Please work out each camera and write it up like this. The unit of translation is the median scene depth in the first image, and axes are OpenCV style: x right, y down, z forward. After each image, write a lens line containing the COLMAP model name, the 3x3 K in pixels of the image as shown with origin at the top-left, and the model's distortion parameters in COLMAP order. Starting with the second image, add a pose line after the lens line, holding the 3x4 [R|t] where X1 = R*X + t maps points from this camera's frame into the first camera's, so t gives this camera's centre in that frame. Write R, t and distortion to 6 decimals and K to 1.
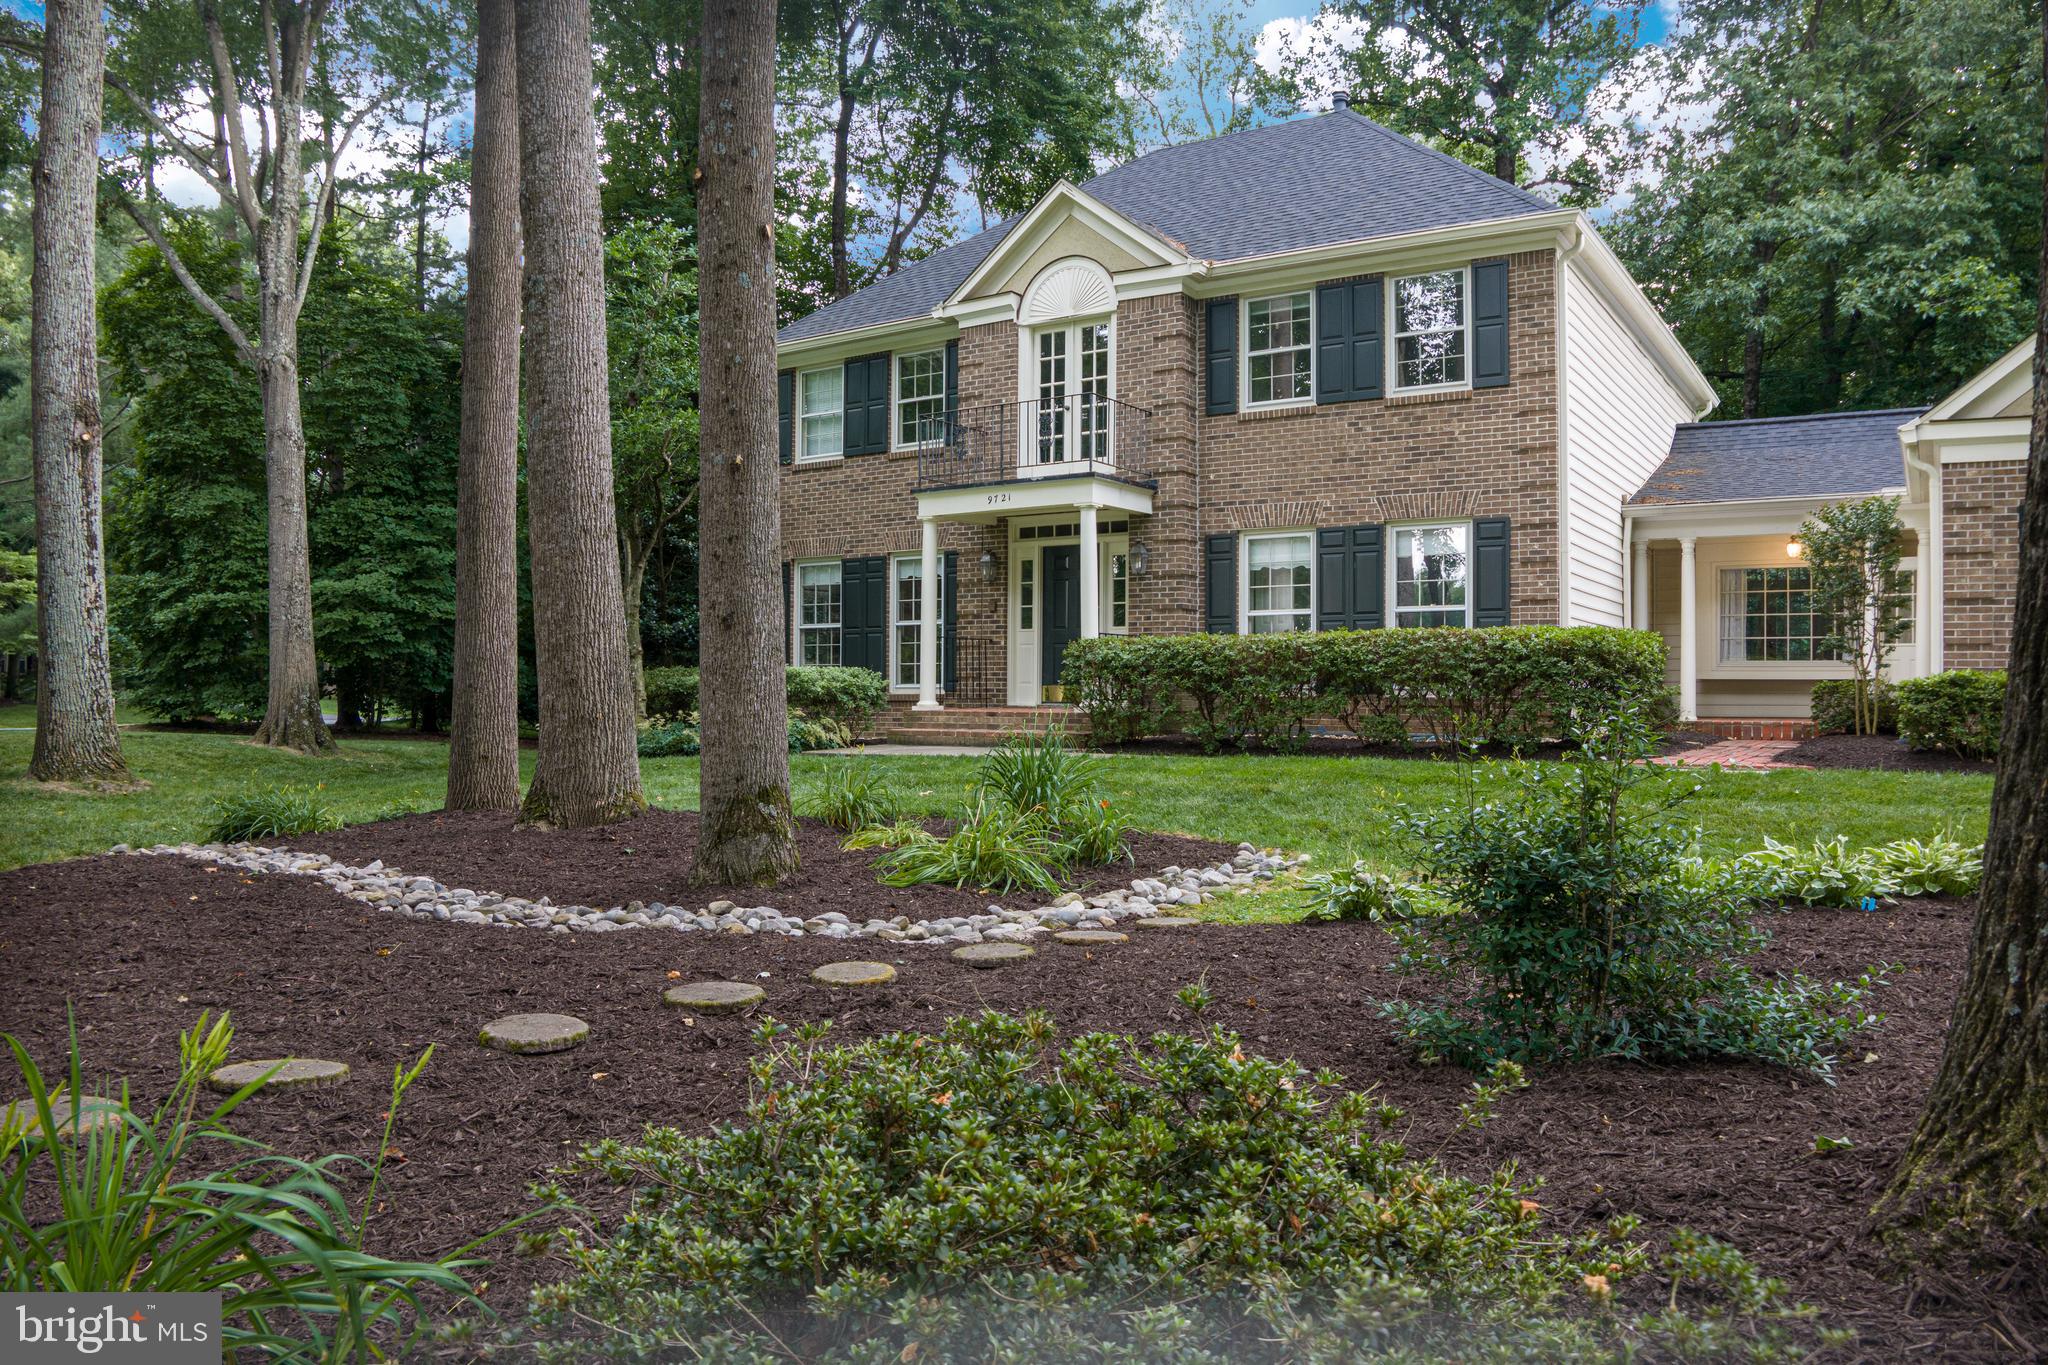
lens RADIAL K [[1430.5, 0, 1024.0], [0, 1430.5, 682.5], [0, 0, 1]] dist [-0.104568, 0.005861]
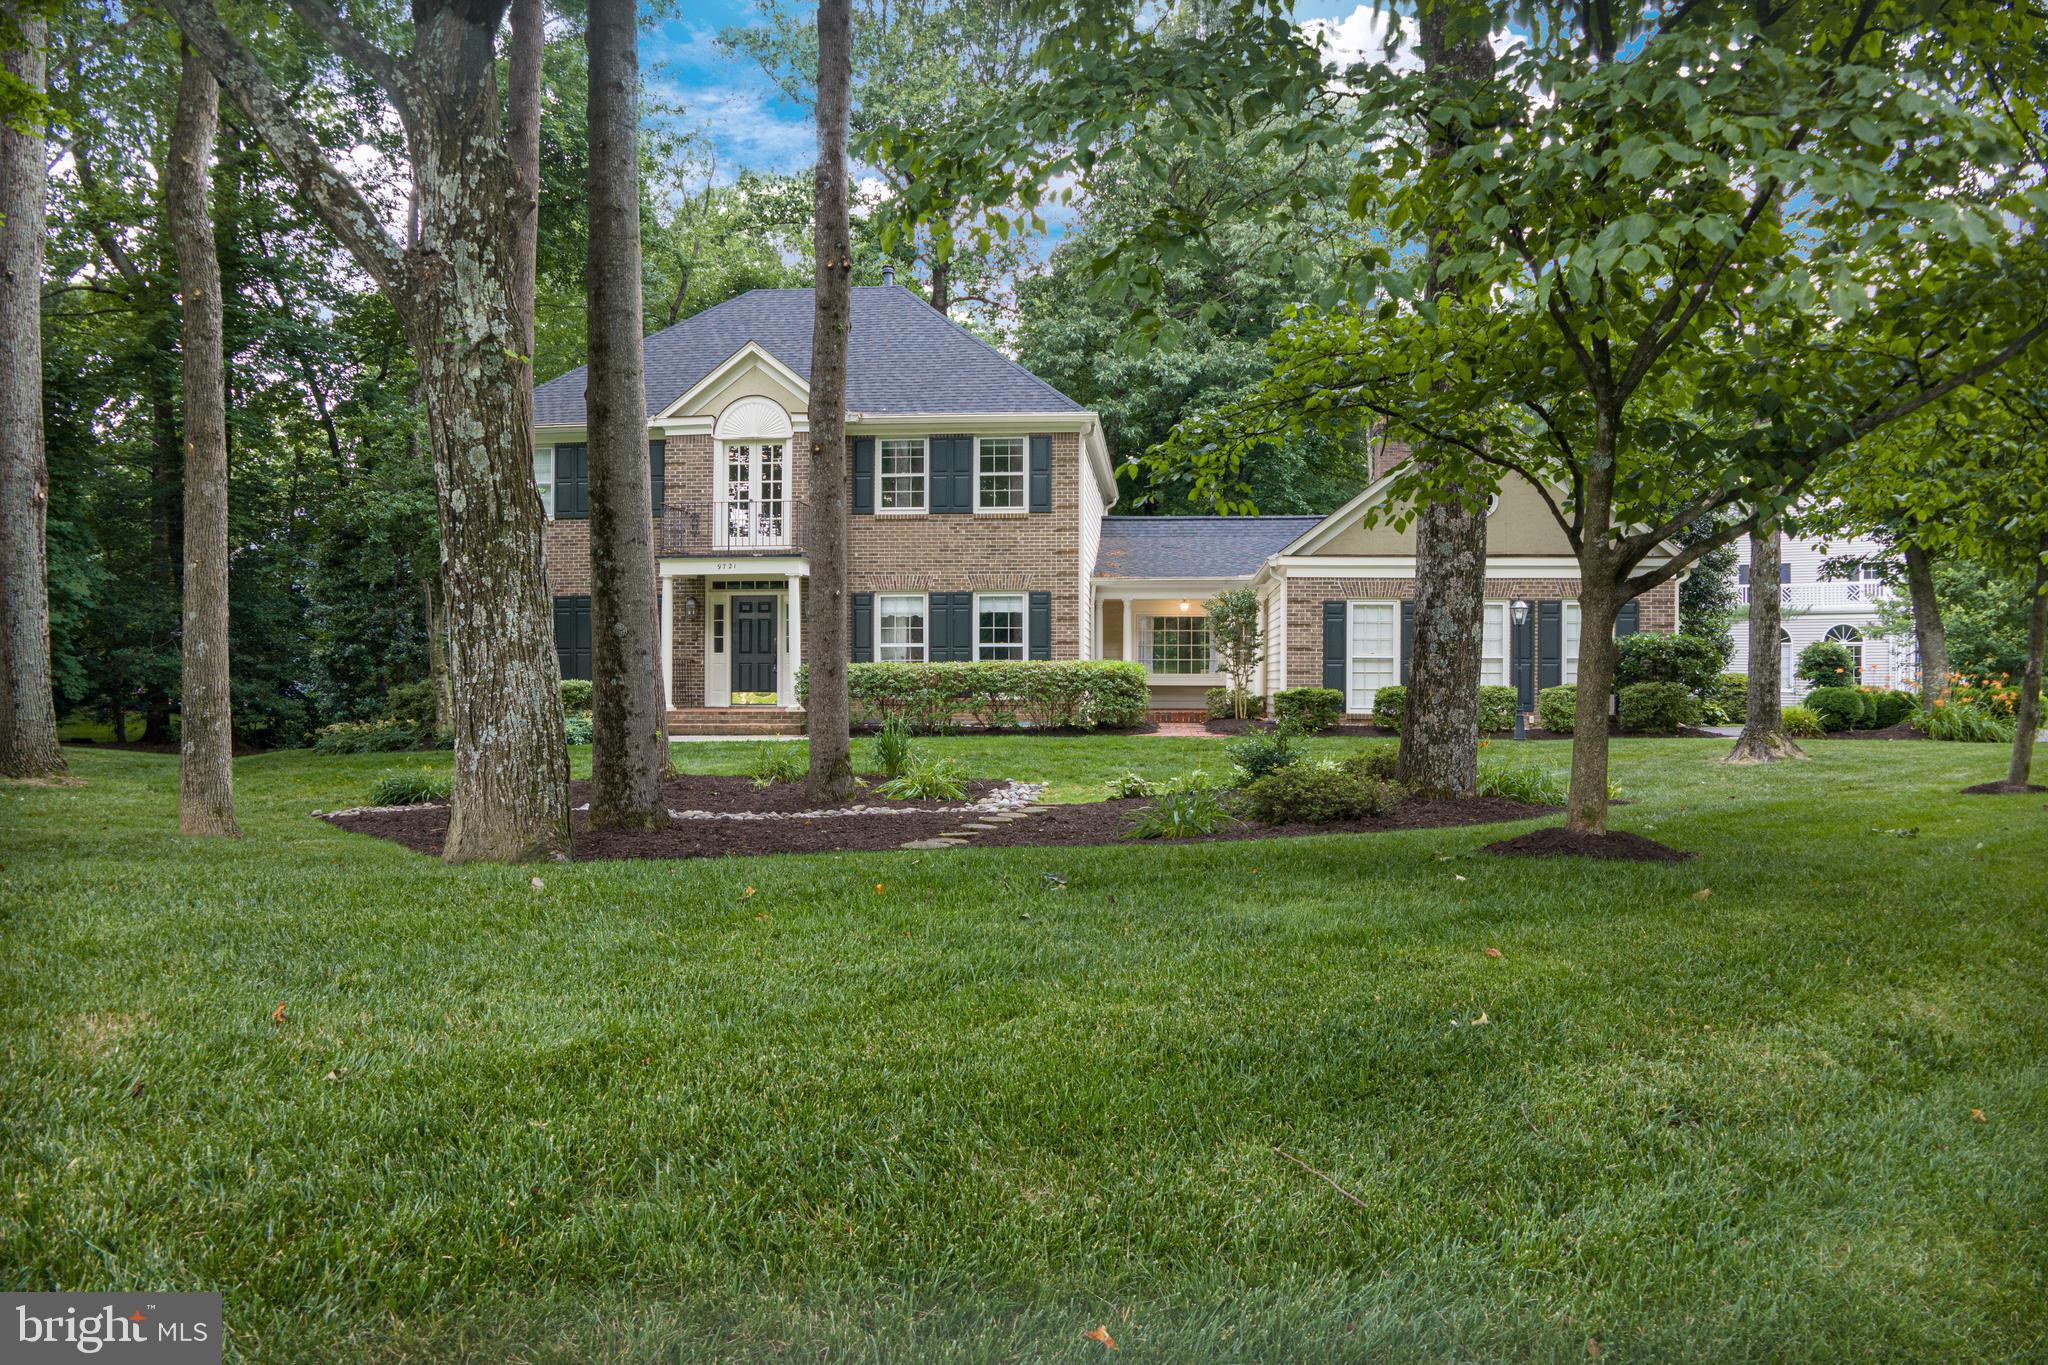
lens RADIAL K [[1430.5, 0, 1024.0], [0, 1430.5, 682.5], [0, 0, 1]] dist [-0.104568, 0.005861]
pose [[0.884725, -0.003306, 0.466102, -0.420949], [-0.000331, 0.999970, 0.007722, -0.020224], [-0.466114, -0.006986, 0.884697, -0.430617]]
